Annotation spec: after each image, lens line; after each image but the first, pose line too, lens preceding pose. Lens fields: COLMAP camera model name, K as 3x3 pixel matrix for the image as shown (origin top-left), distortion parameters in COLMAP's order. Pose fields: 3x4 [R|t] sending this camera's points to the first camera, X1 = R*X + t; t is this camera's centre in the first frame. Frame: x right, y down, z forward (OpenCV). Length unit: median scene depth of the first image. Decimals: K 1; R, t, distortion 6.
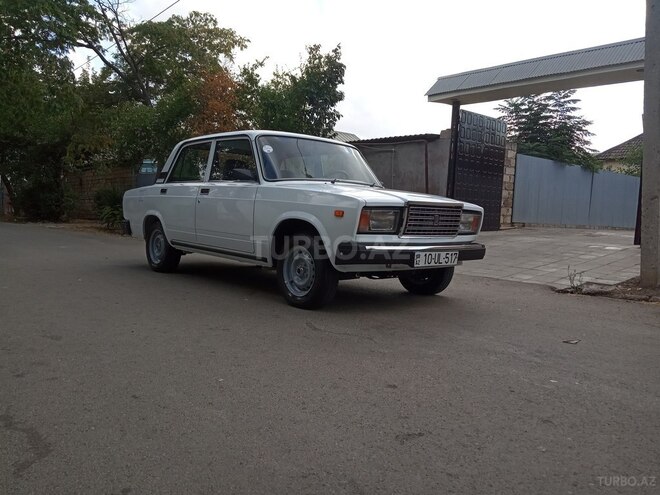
lens RADIAL K [[532.1, 0, 330.0], [0, 532.1, 247.5], [0, 0, 1]] dist [0.100037, -0.166699]
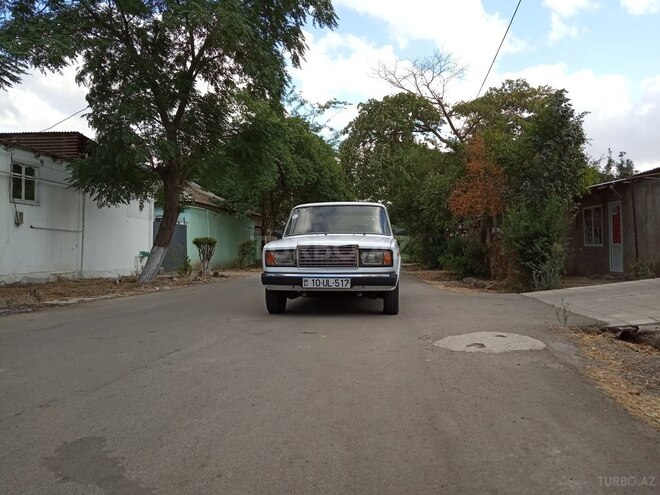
lens RADIAL K [[532.1, 0, 330.0], [0, 532.1, 247.5], [0, 0, 1]] dist [0.100037, -0.166699]
pose [[0.670618, -0.048603, -0.740209, 0.433060], [-0.019985, 0.996305, -0.083525, 0.015255], [0.741533, 0.070807, 0.667169, 0.006461]]
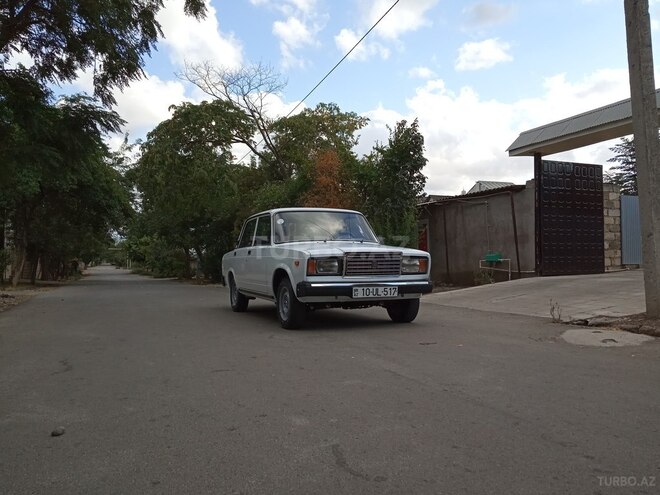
lens RADIAL K [[532.1, 0, 330.0], [0, 532.1, 247.5], [0, 0, 1]] dist [0.100037, -0.166699]
pose [[0.945344, -0.060336, -0.320443, 0.179973], [0.026709, 0.993757, -0.108318, 0.017656], [0.324978, 0.093839, 0.941054, -0.118872]]
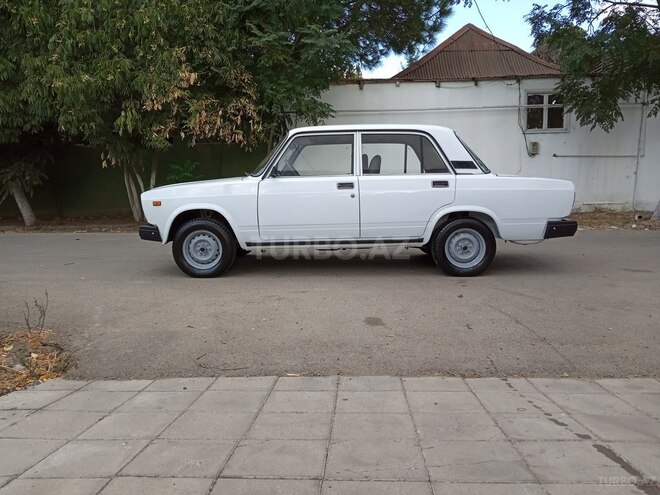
lens RADIAL K [[532.1, 0, 330.0], [0, 532.1, 247.5], [0, 0, 1]] dist [0.100037, -0.166699]
pose [[-0.682086, 0.061772, -0.728659, 0.318887], [-0.062084, 0.987937, 0.141868, -0.055479], [0.728632, 0.142004, -0.670022, 0.778198]]
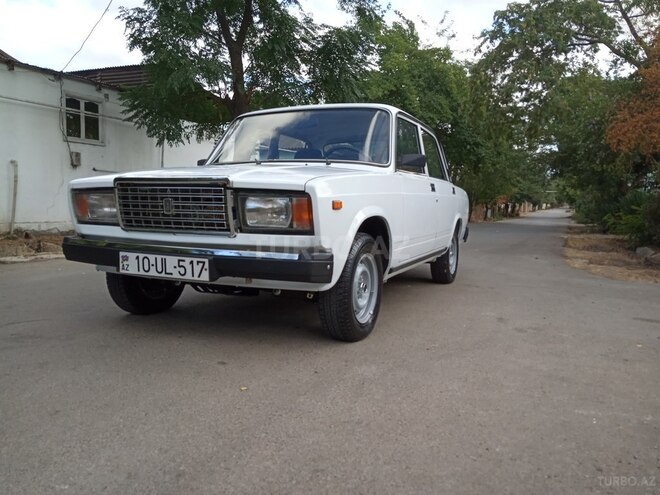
lens RADIAL K [[532.1, 0, 330.0], [0, 532.1, 247.5], [0, 0, 1]] dist [0.100037, -0.166699]
pose [[0.411097, 0.040141, -0.910708, 0.289311], [-0.066899, 0.997665, 0.013775, -0.007819], [0.909134, 0.055263, 0.412822, 0.304944]]
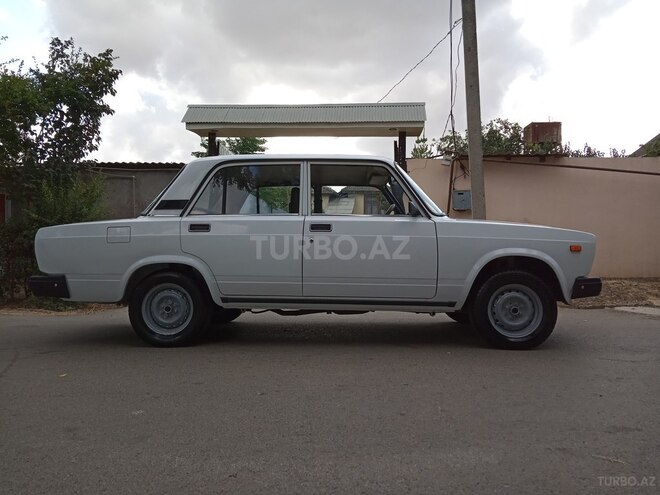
lens RADIAL K [[532.1, 0, 330.0], [0, 532.1, 247.5], [0, 0, 1]] dist [0.100037, -0.166699]
pose [[0.700185, -0.031159, 0.713281, -0.318036], [0.074340, 0.996799, -0.029430, -0.021568], [-0.710081, 0.073631, 0.700260, 0.186842]]
